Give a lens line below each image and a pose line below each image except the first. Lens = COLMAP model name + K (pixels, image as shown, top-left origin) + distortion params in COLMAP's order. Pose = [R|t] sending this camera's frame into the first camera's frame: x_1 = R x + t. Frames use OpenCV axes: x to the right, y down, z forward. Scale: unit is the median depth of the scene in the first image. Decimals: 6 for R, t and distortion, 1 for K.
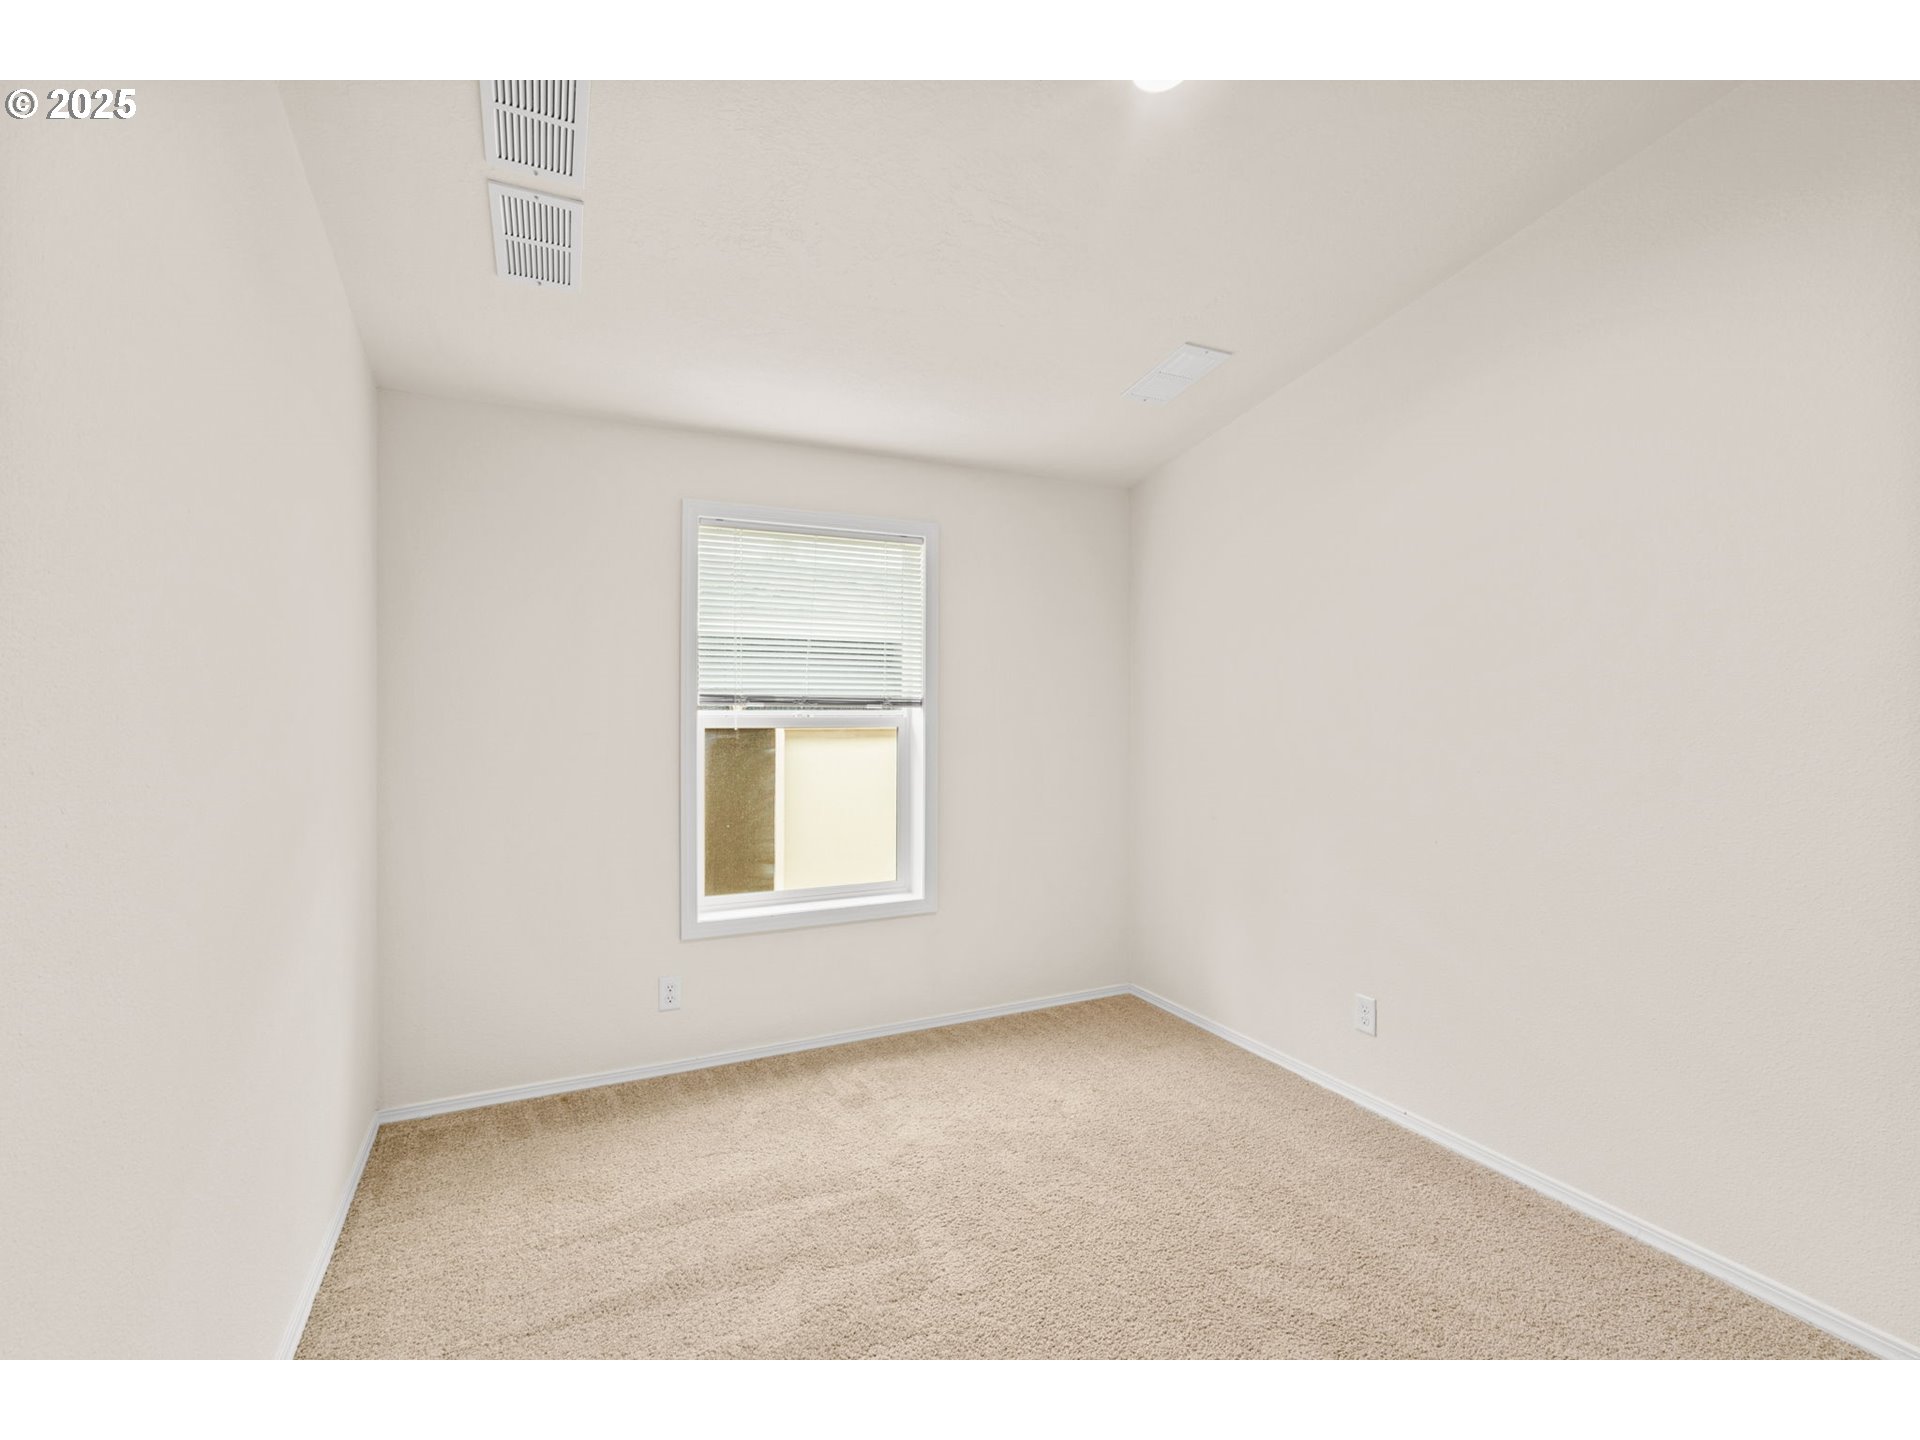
lens RADIAL K [[869.6, 0, 953.2], [0, 869.6, 709.1], [0, 0, 1]] dist [-0.000504, 0.000159]
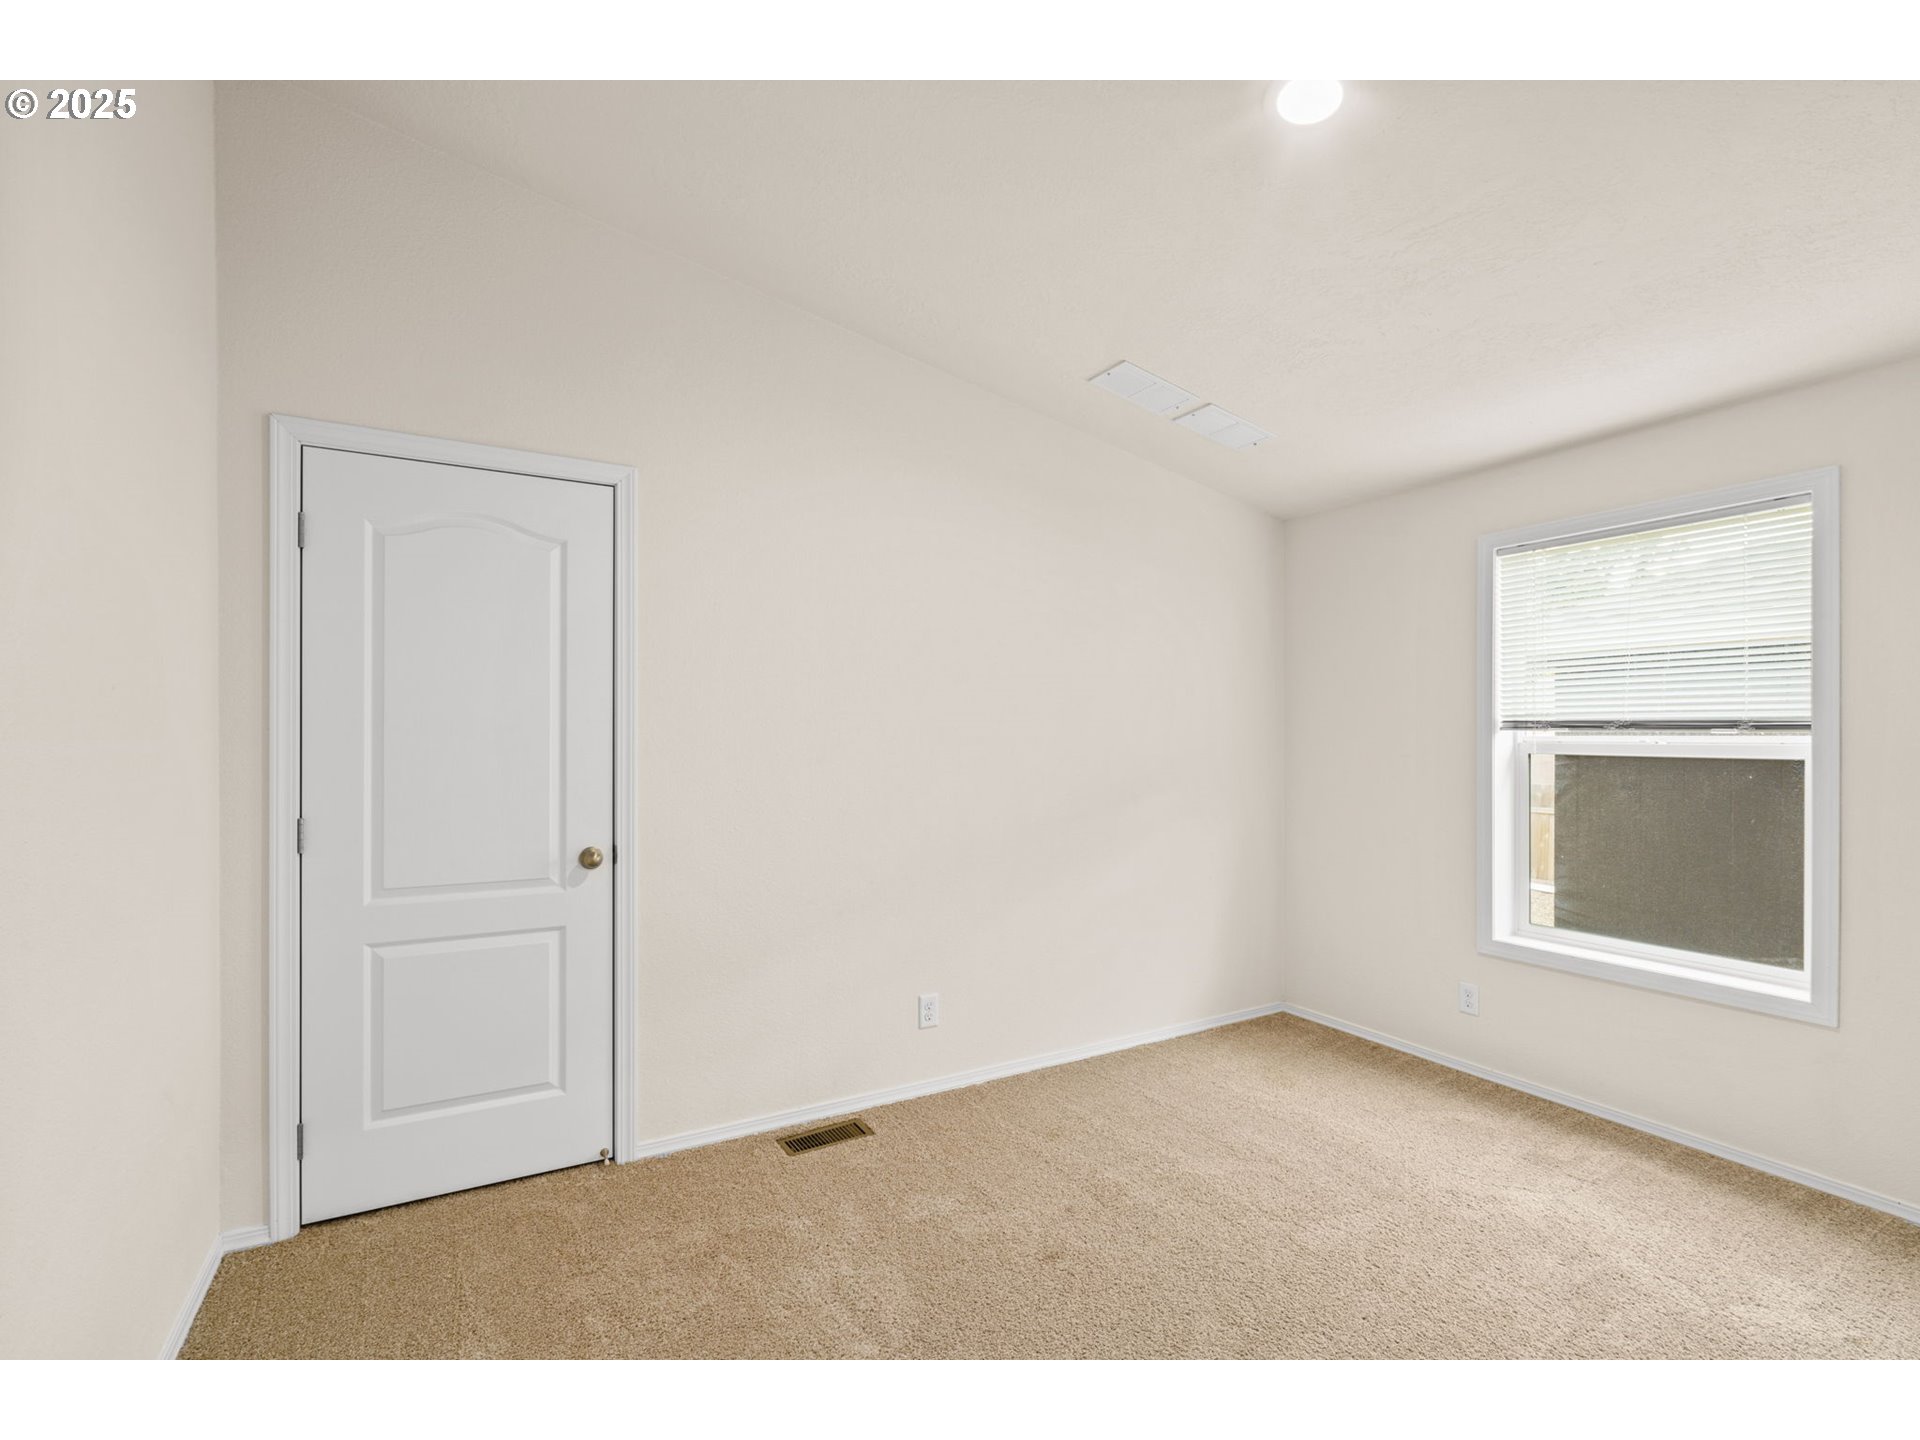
lens RADIAL K [[859.8, 0, 958.7], [0, 859.8, 726.5], [0, 0, 1]] dist [-0.002359, 0.000584]
pose [[0.083842, -0.007395, -0.996452, 0.687860], [0.000153, 0.999973, -0.007409, -0.001473], [0.996479, 0.000469, 0.083841, 0.284905]]
